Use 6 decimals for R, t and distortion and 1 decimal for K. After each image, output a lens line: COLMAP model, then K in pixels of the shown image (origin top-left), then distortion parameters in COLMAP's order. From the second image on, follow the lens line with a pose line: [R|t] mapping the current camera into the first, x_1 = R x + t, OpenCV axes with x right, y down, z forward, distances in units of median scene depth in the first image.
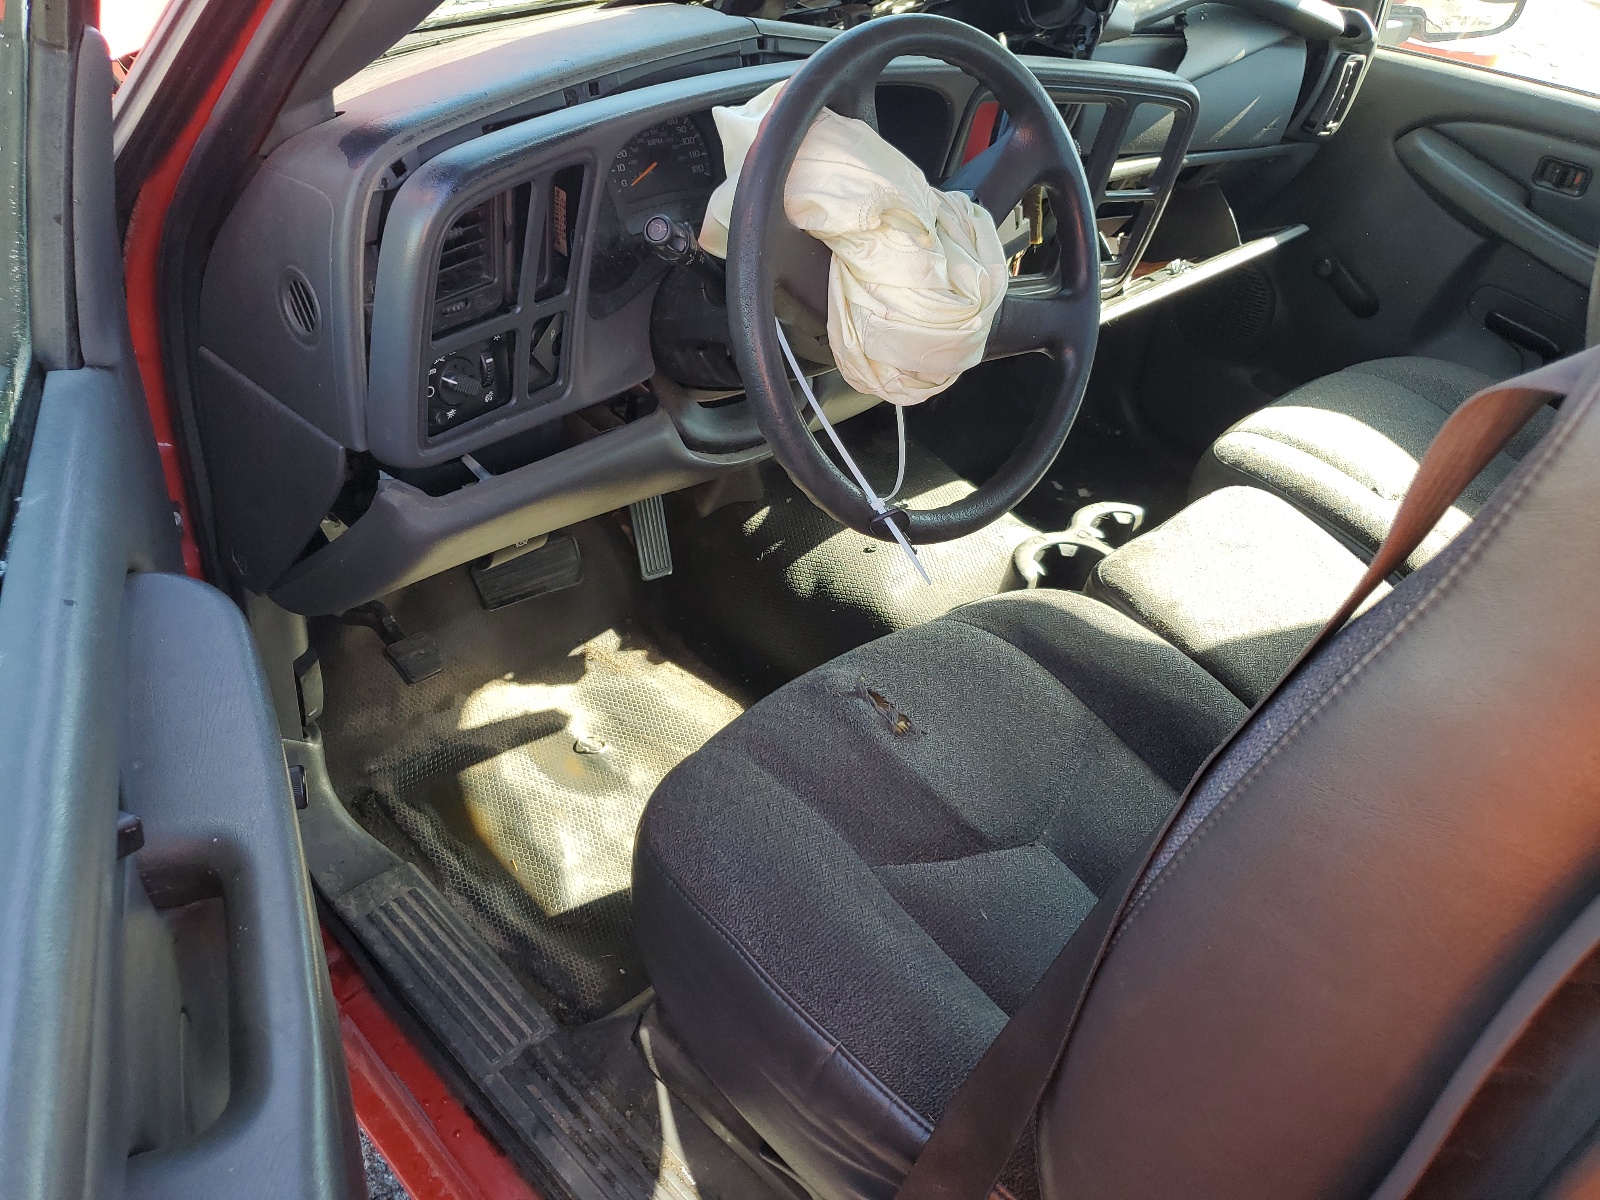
lens RADIAL K [[1198.4, 0, 799.4], [0, 1198.4, 572.5], [0, 0, 1]] dist [-0.000650, -0.006486]
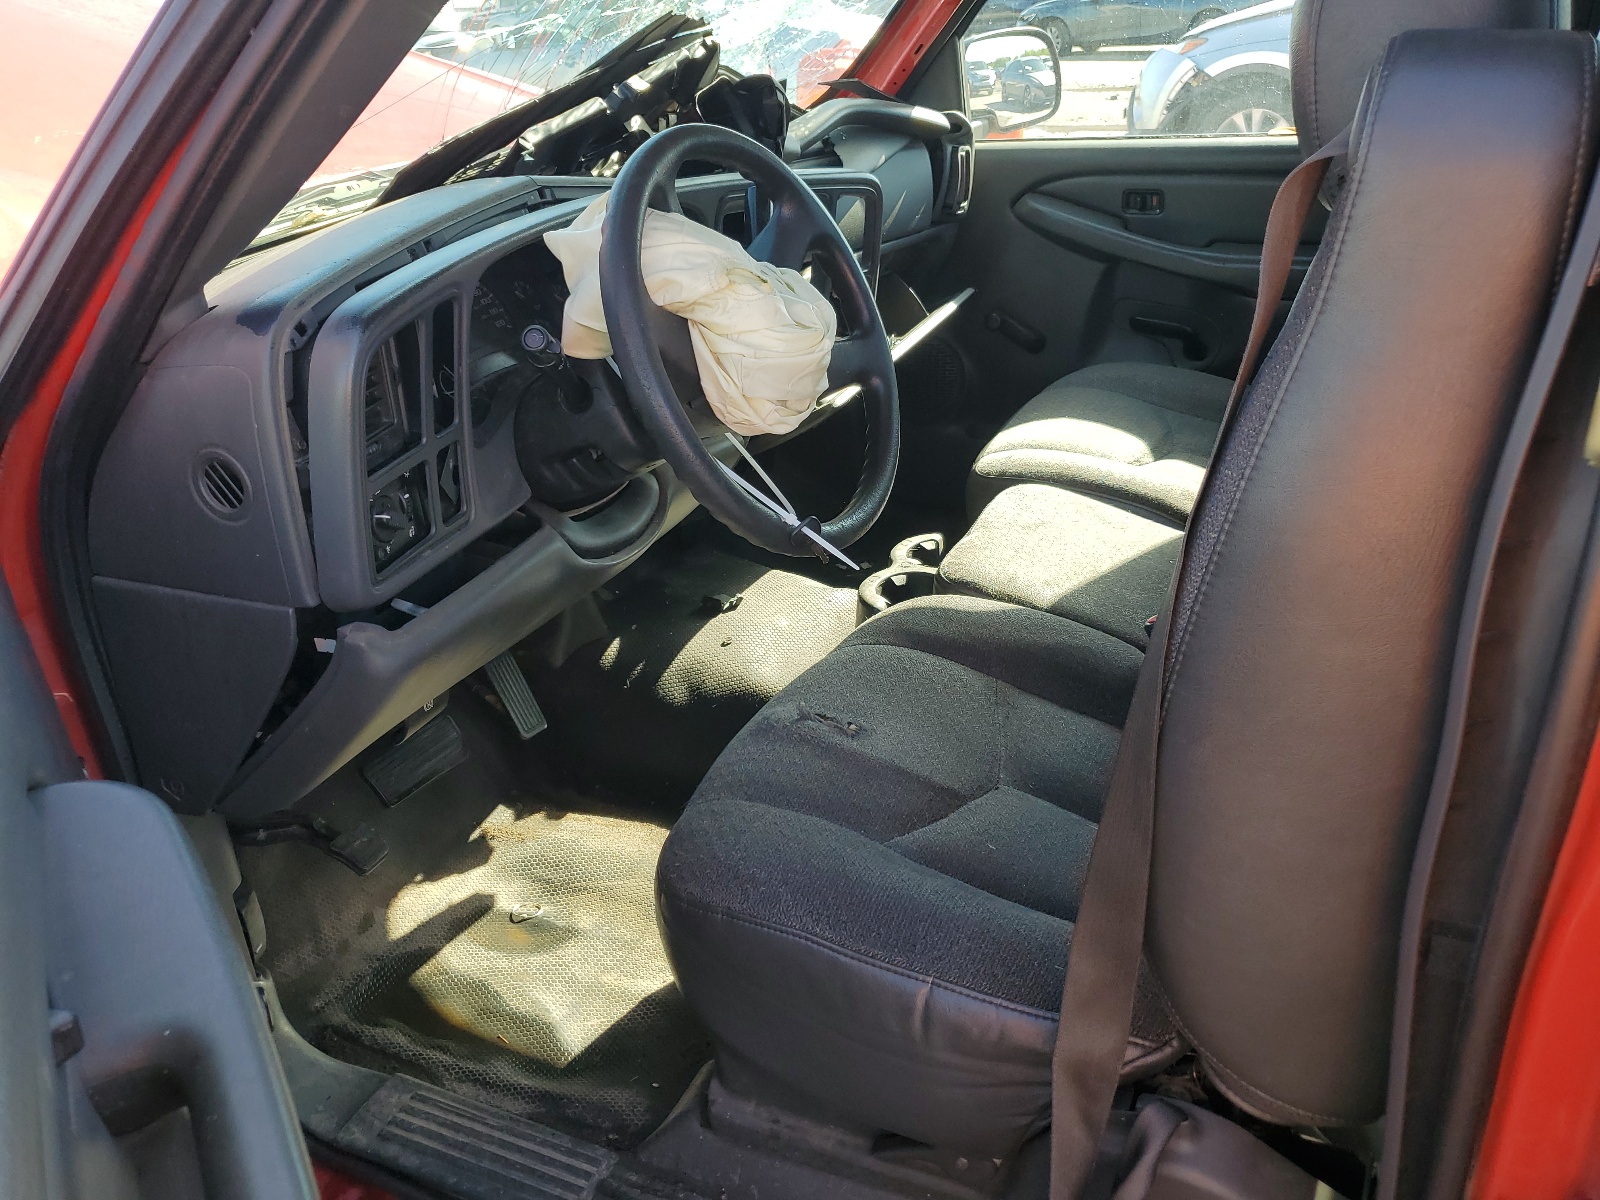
lens RADIAL K [[1203.1, 0, 800.0], [0, 1203.1, 600.0], [0, 0, 1]] dist [-0.000438, -0.039562]
pose [[0.920696, -0.290526, 0.260601, -0.184203], [0.328029, 0.937838, -0.113387, 0.110021], [-0.211460, 0.189879, 0.958765, -0.060041]]
